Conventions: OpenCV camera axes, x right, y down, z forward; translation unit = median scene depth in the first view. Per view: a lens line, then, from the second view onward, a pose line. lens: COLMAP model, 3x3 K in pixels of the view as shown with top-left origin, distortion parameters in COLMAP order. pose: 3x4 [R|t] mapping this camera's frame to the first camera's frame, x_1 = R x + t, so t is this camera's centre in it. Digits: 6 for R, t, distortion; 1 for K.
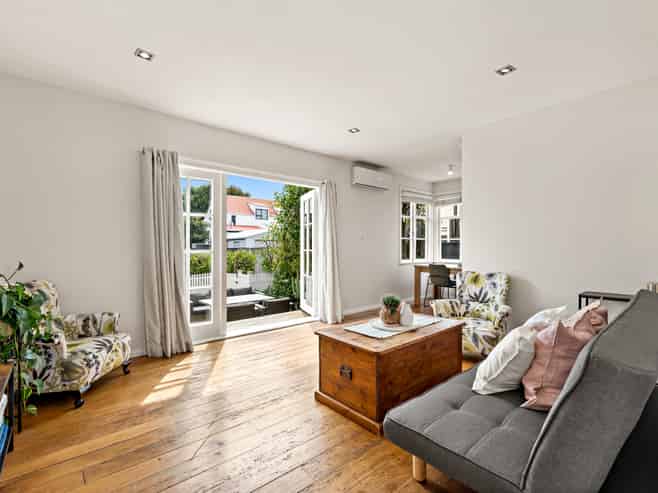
lens RADIAL K [[312.9, 0, 329.0], [0, 312.9, 246.5], [0, 0, 1]] dist [-0.000234, -0.000033]
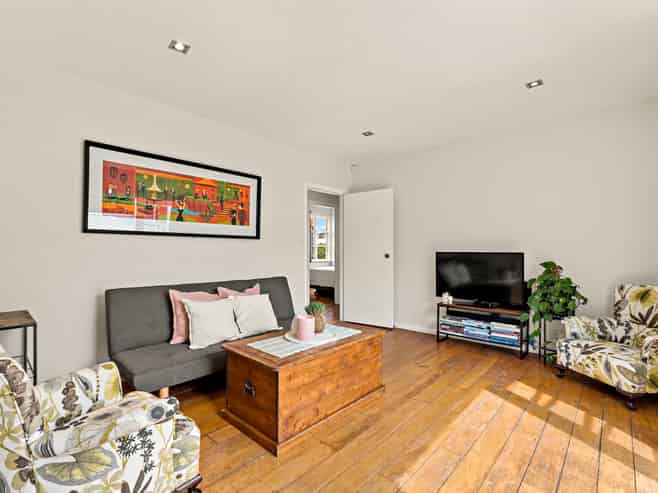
lens RADIAL K [[317.9, 0, 329.0], [0, 317.9, 246.5], [0, 0, 1]] dist [-0.000732, -0.000527]
pose [[-0.993570, -0.001952, -0.113204, 0.187442], [-0.000386, 0.999904, -0.013850, -0.005623], [0.113220, -0.013717, -0.993475, 1.429205]]
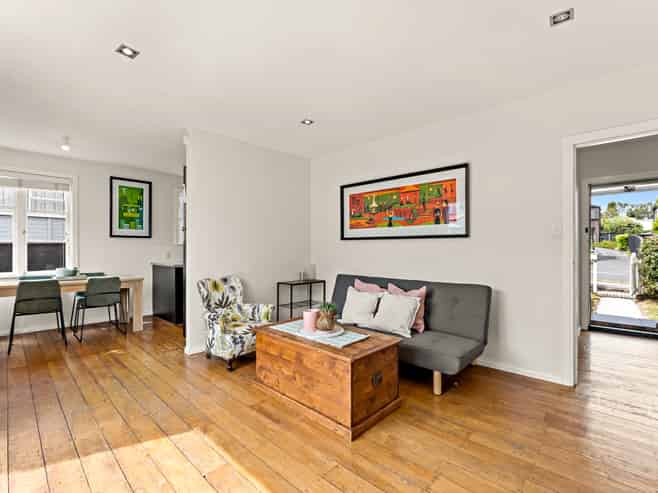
lens RADIAL K [[313.3, 0, 329.0], [0, 313.3, 246.5], [0, 0, 1]] dist [-0.010596, 0.000555]
pose [[-0.095286, 0.007767, 0.995420, -0.590072], [0.000219, 0.999970, -0.007781, -0.012935], [-0.995450, -0.000523, -0.095285, 0.780108]]
